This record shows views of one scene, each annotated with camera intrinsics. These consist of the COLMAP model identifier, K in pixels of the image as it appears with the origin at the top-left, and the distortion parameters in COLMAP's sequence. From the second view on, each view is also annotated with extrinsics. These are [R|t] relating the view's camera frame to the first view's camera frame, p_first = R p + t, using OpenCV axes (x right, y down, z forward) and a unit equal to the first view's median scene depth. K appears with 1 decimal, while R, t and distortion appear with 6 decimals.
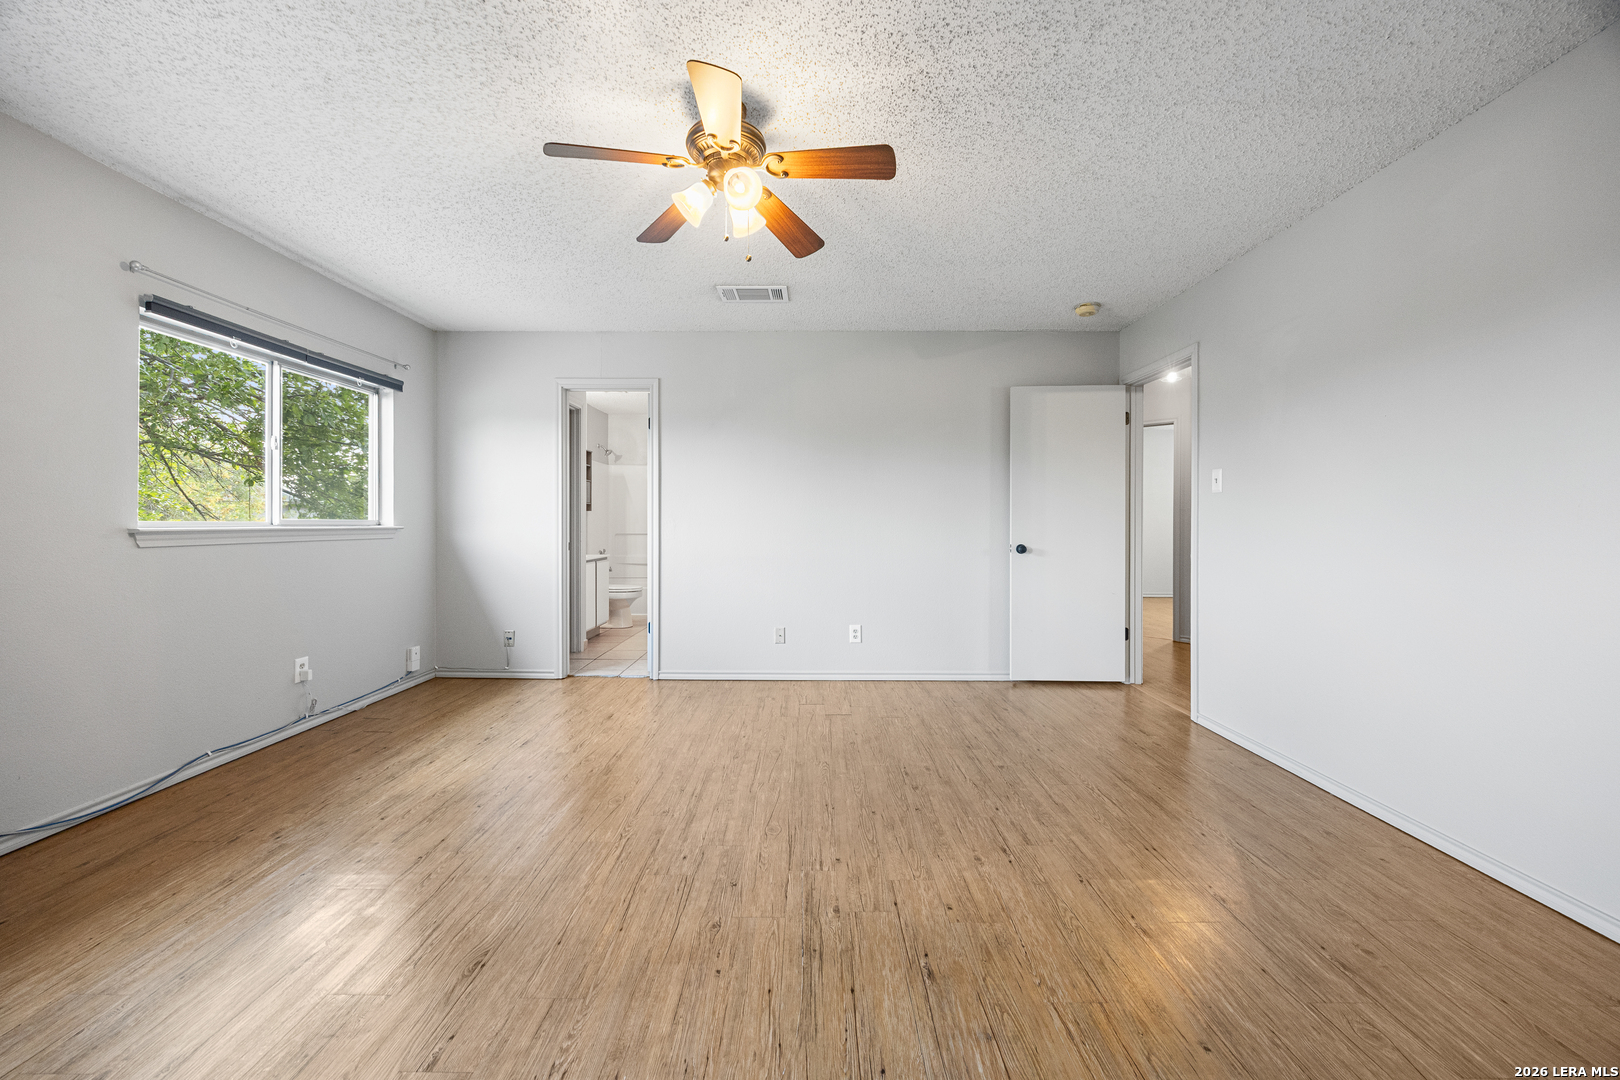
lens RADIAL K [[621.1, 0, 806.6], [0, 621.1, 524.7], [0, 0, 1]] dist [-0.002565, 0.000530]
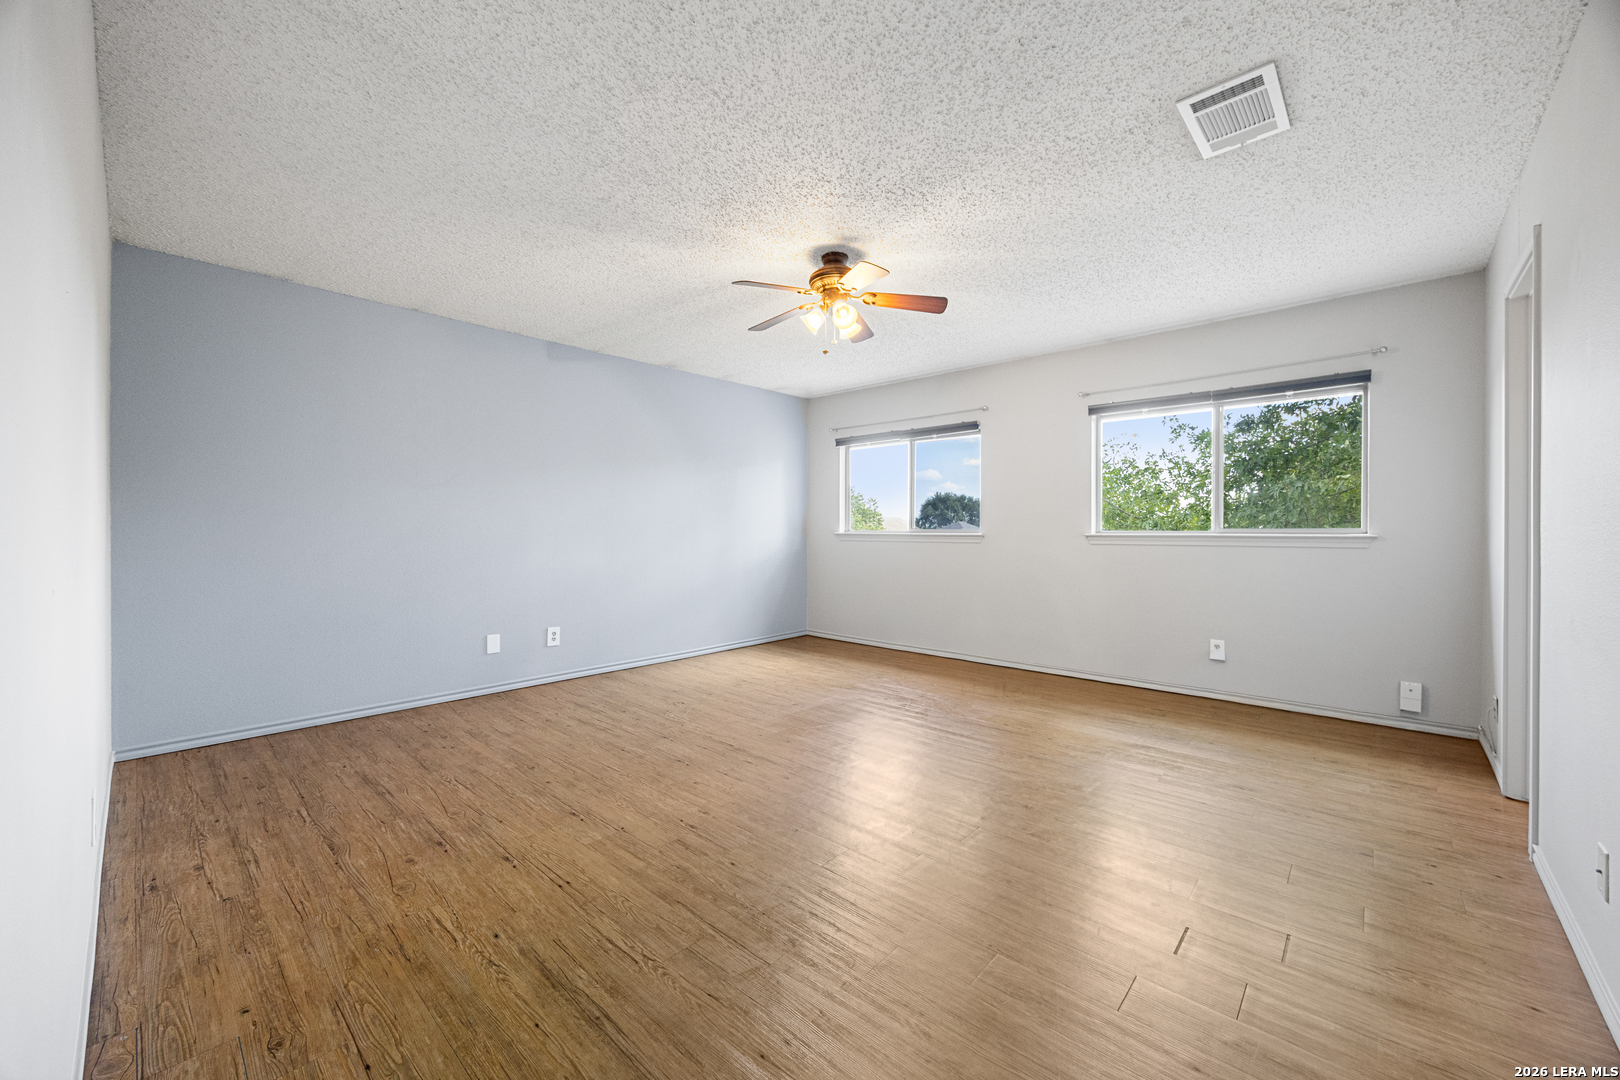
lens RADIAL K [[621.1, 0, 817.9], [0, 621.1, 533.2], [0, 0, 1]] dist [-0.002565, 0.000530]
pose [[-0.658363, 0.002685, -0.752696, 0.803348], [-0.003678, 0.999970, 0.006784, -0.004947], [0.752692, 0.007235, -0.658333, 1.517135]]
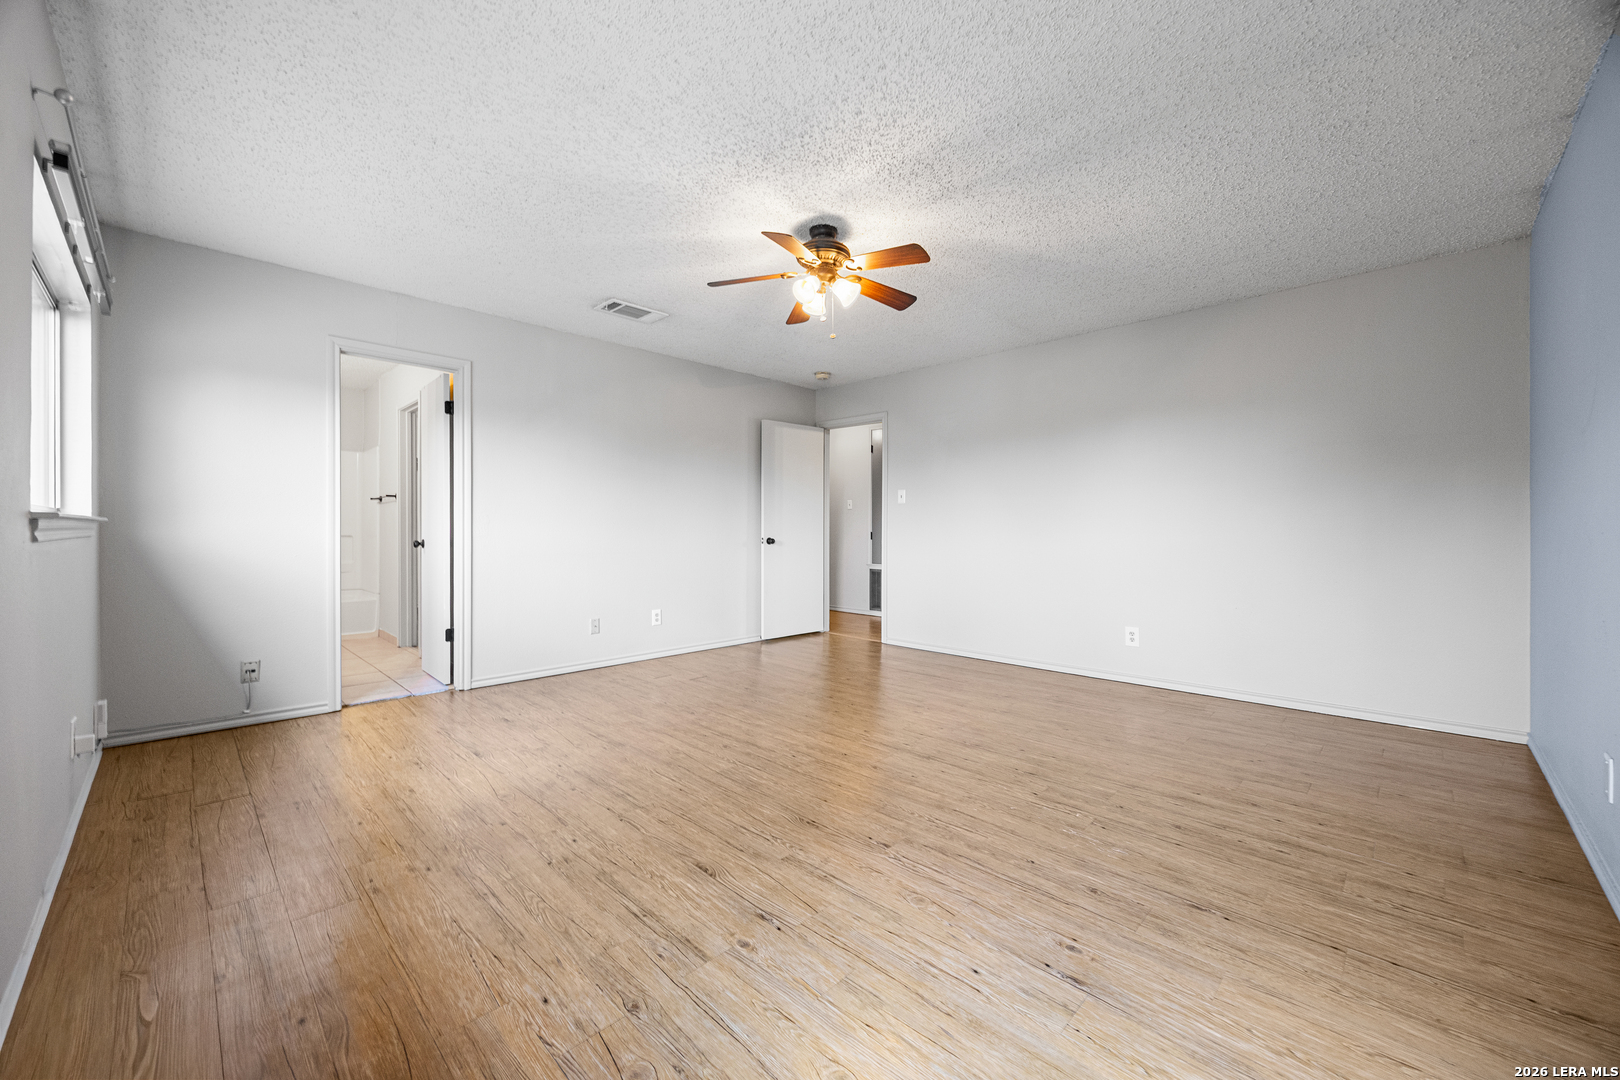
lens RADIAL K [[621.1, 0, 801.1], [0, 621.1, 534.1], [0, 0, 1]] dist [-0.002565, 0.000530]
pose [[0.700810, -0.005990, 0.713323, -0.925252], [0.000801, 0.999971, 0.007611, 0.022581], [-0.713347, -0.004763, 0.700795, 0.012957]]
